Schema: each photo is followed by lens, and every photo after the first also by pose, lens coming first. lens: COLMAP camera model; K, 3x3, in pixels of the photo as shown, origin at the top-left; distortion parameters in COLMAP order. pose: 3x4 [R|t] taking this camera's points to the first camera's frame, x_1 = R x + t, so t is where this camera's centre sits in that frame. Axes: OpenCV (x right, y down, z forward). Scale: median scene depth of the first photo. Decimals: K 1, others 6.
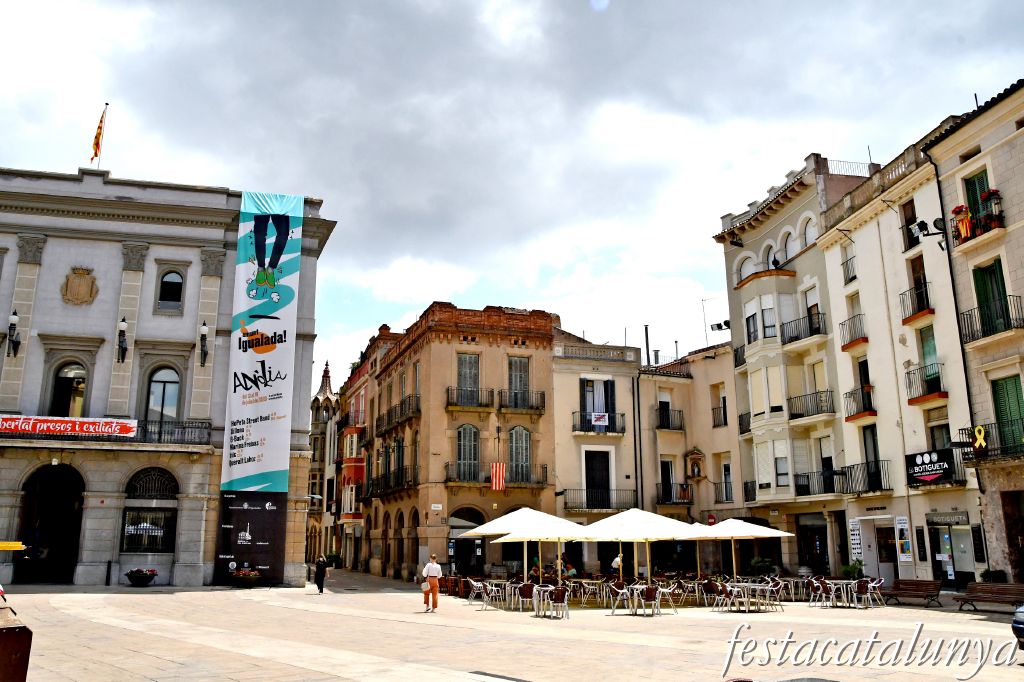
lens RADIAL K [[785.5, 0, 509.6], [0, 785.5, 358.8], [0, 0, 1]] dist [-0.124672, 0.116098]
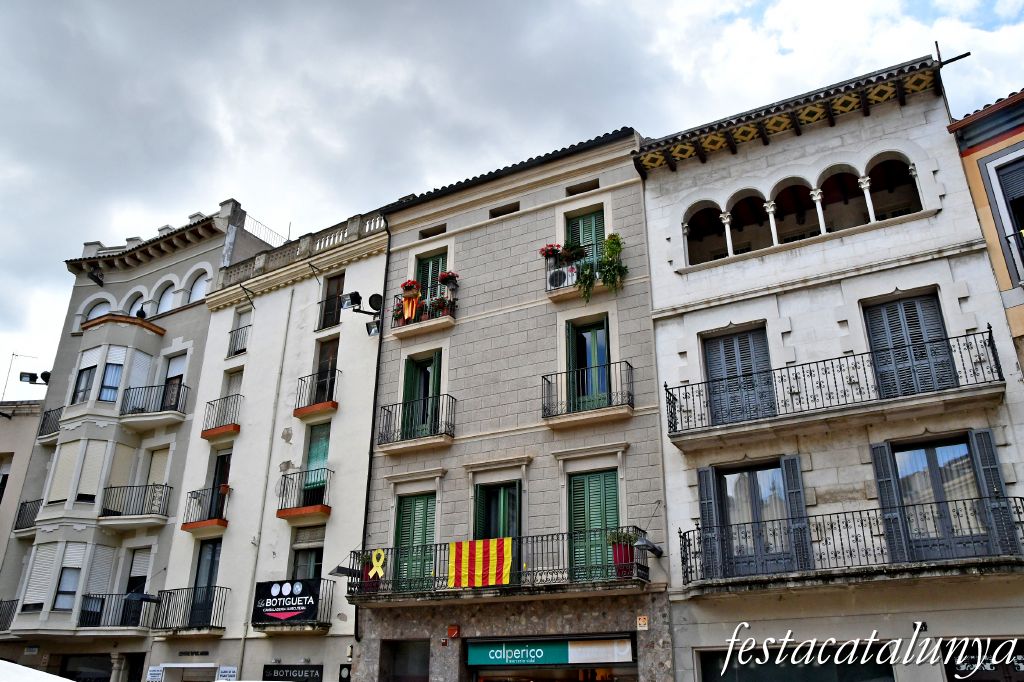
lens RADIAL K [[785.5, 0, 509.6], [0, 785.5, 358.8], [0, 0, 1]] dist [-0.124672, 0.116098]
pose [[0.636769, 0.320109, 0.701467, 0.066929], [-0.186555, 0.946682, -0.262662, 0.061589], [-0.748146, 0.036392, 0.662535, 0.268762]]
